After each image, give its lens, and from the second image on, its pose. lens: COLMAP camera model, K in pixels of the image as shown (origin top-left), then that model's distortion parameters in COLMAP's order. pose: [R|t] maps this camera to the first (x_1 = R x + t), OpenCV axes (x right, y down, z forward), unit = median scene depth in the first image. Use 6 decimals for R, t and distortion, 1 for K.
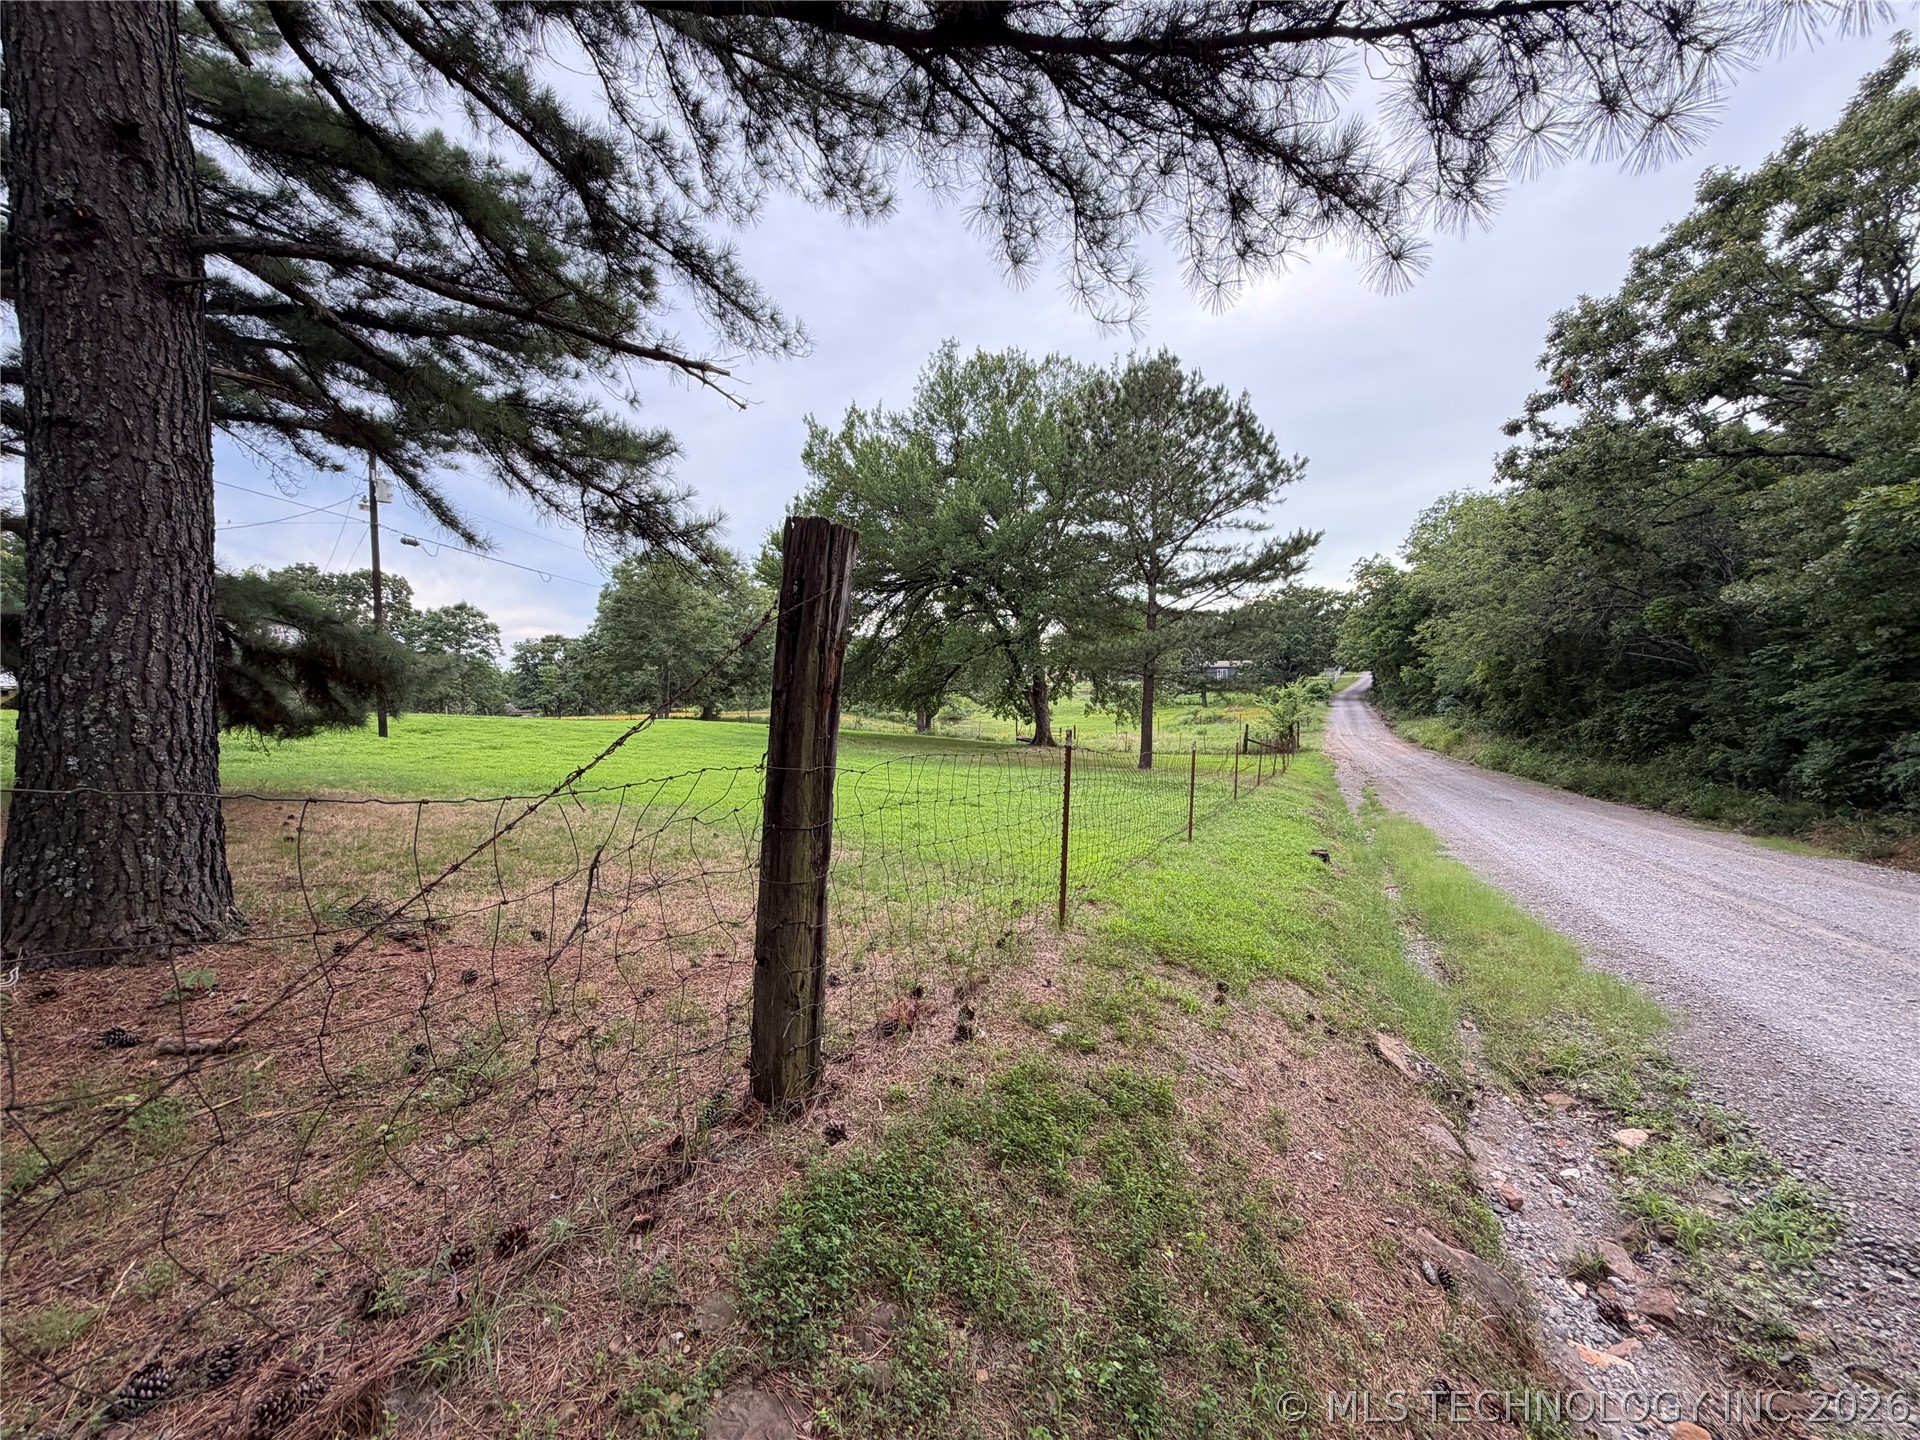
lens RADIAL K [[767.6, 0, 954.8], [0, 767.6, 721.3], [0, 0, 1]] dist [0.002867, -0.000508]
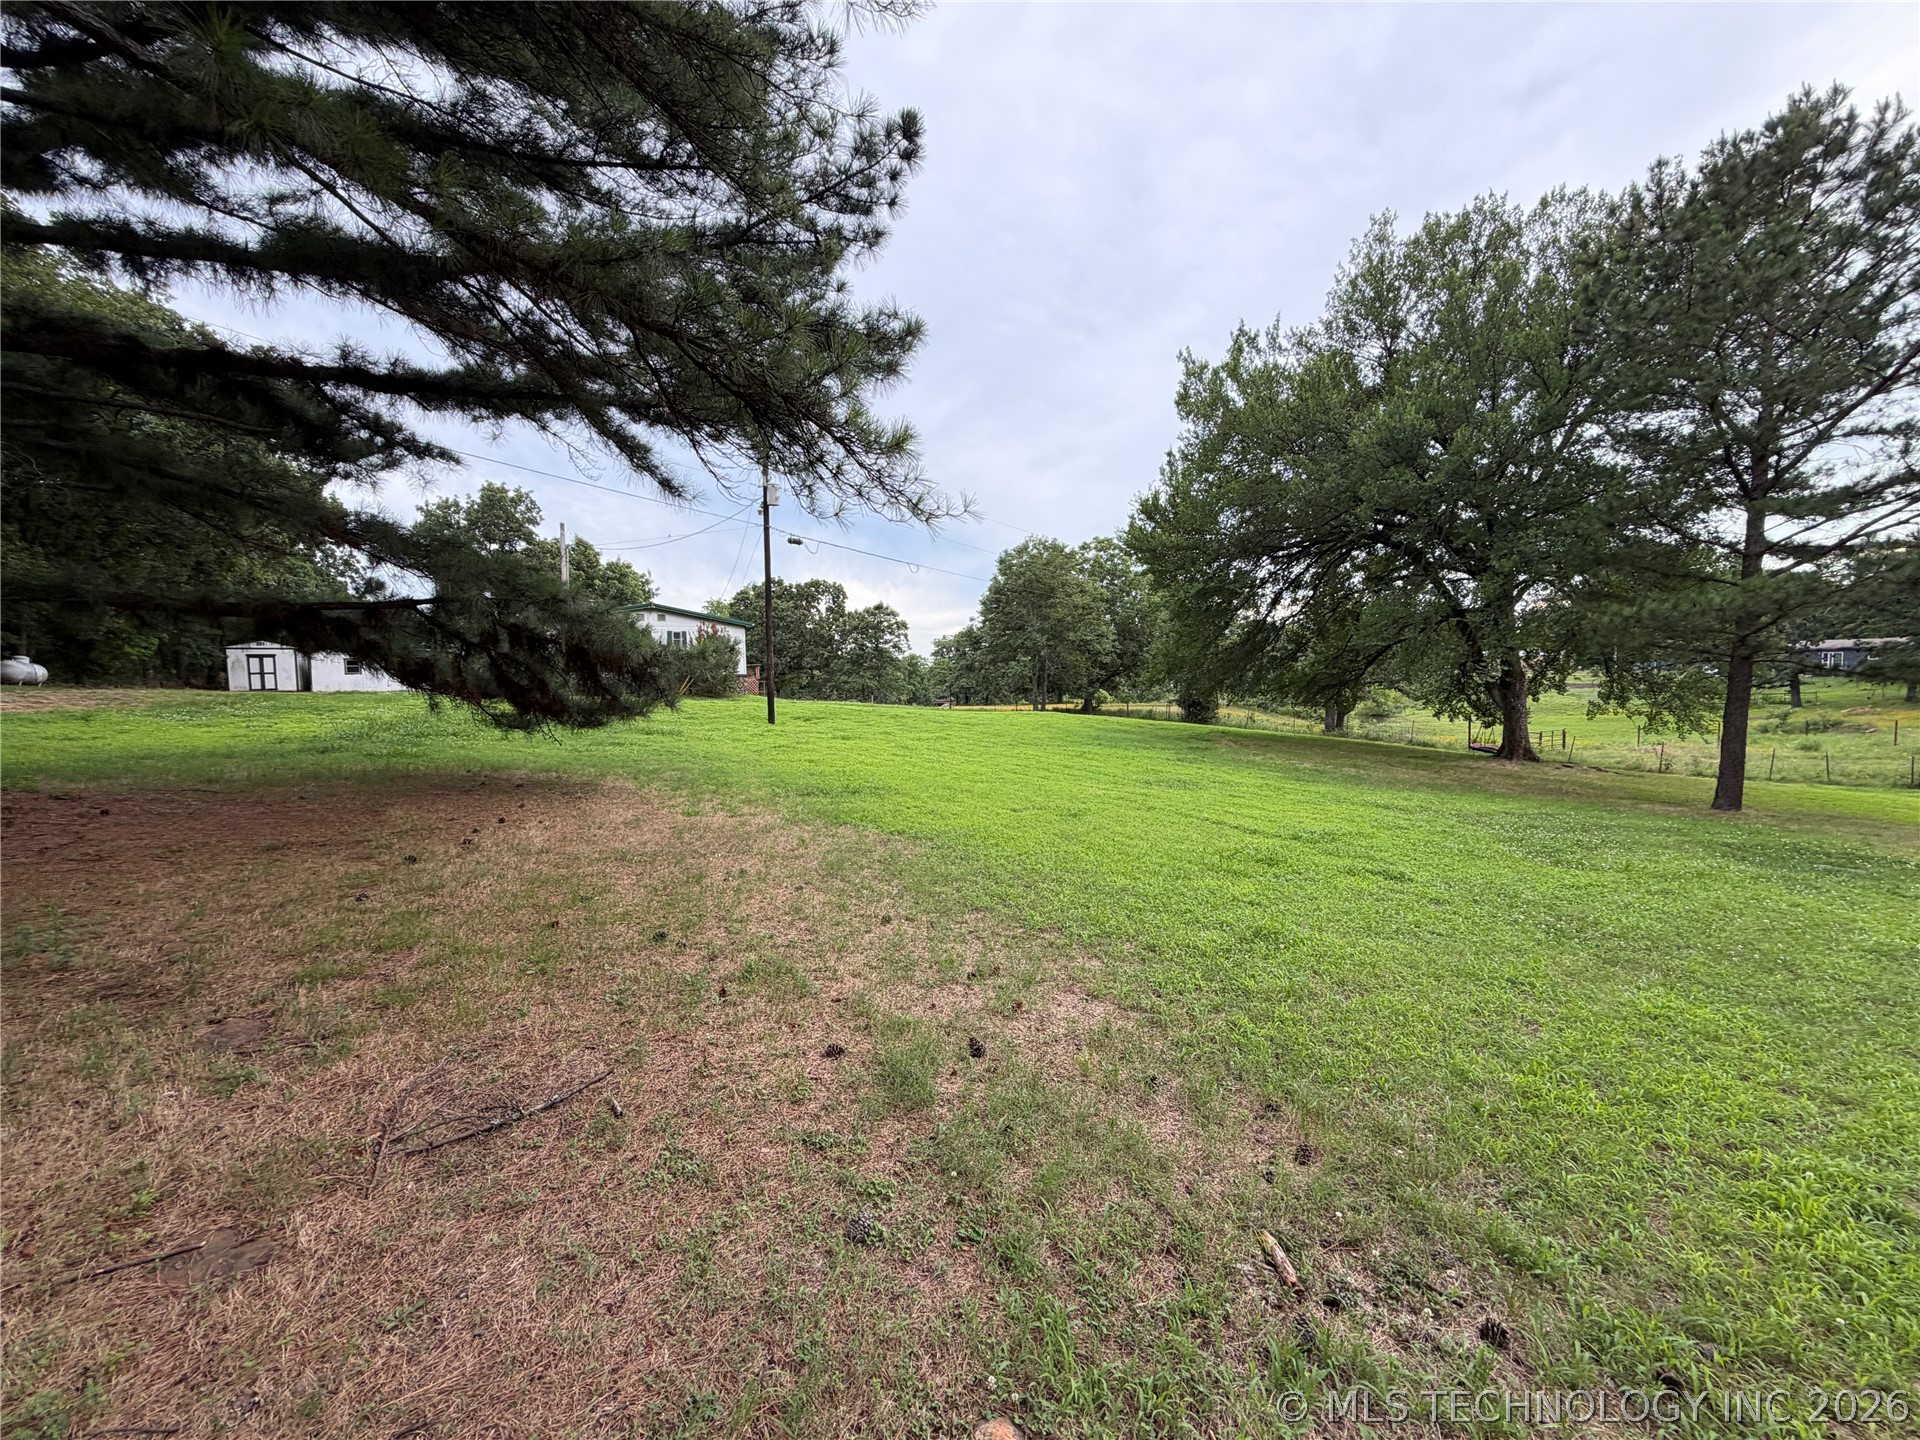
lens RADIAL K [[767.6, 0, 954.8], [0, 767.6, 721.3], [0, 0, 1]] dist [0.002867, -0.000508]
pose [[0.874429, 0.026211, -0.484445, 0.004929], [-0.021065, 0.999649, 0.016064, -0.003921], [0.484696, -0.003842, 0.874674, 0.126087]]
